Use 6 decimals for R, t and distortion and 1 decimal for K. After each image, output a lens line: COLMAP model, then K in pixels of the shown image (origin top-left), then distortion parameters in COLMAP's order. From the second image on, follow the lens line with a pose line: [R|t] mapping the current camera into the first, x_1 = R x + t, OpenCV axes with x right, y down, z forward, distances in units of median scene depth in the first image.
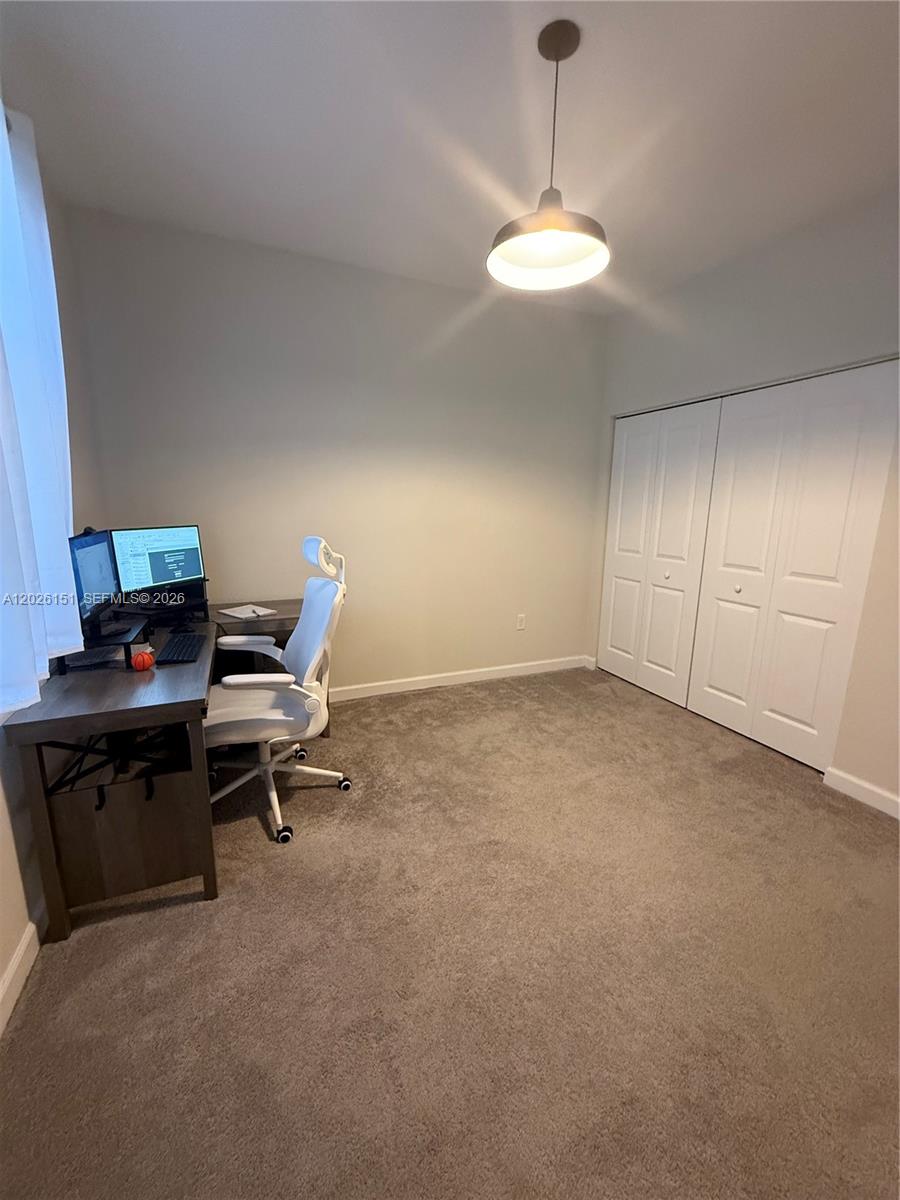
lens RADIAL K [[478.7, 0, 450.7], [0, 478.7, 597.0], [0, 0, 1]] dist [0.001035, 0.000053]
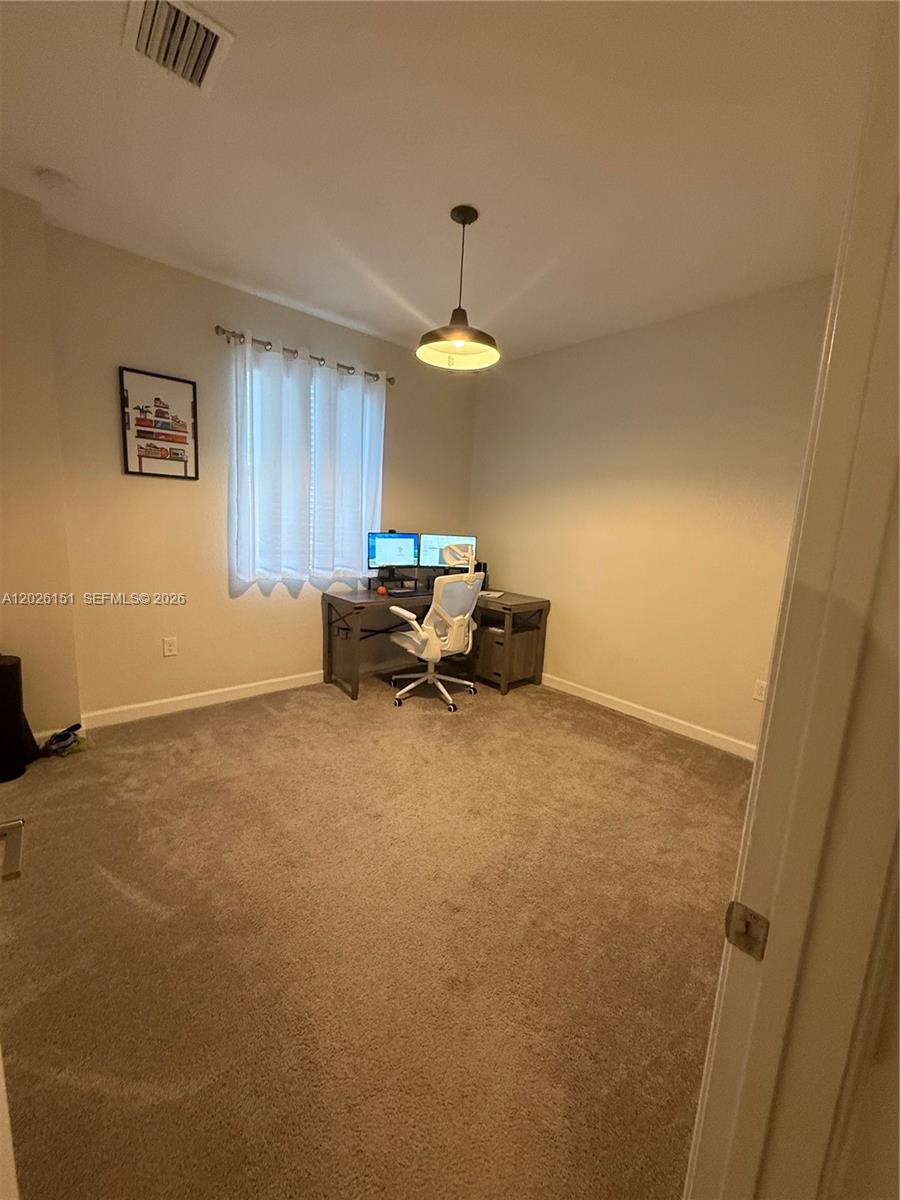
lens RADIAL K [[478.7, 0, 450.7], [0, 478.7, 597.0], [0, 0, 1]] dist [0.001035, 0.000053]
pose [[0.316241, 0.157278, -0.935551, 0.934168], [-0.232809, 0.968872, 0.084184, -0.059505], [0.919670, 0.191182, 0.343012, 0.341358]]
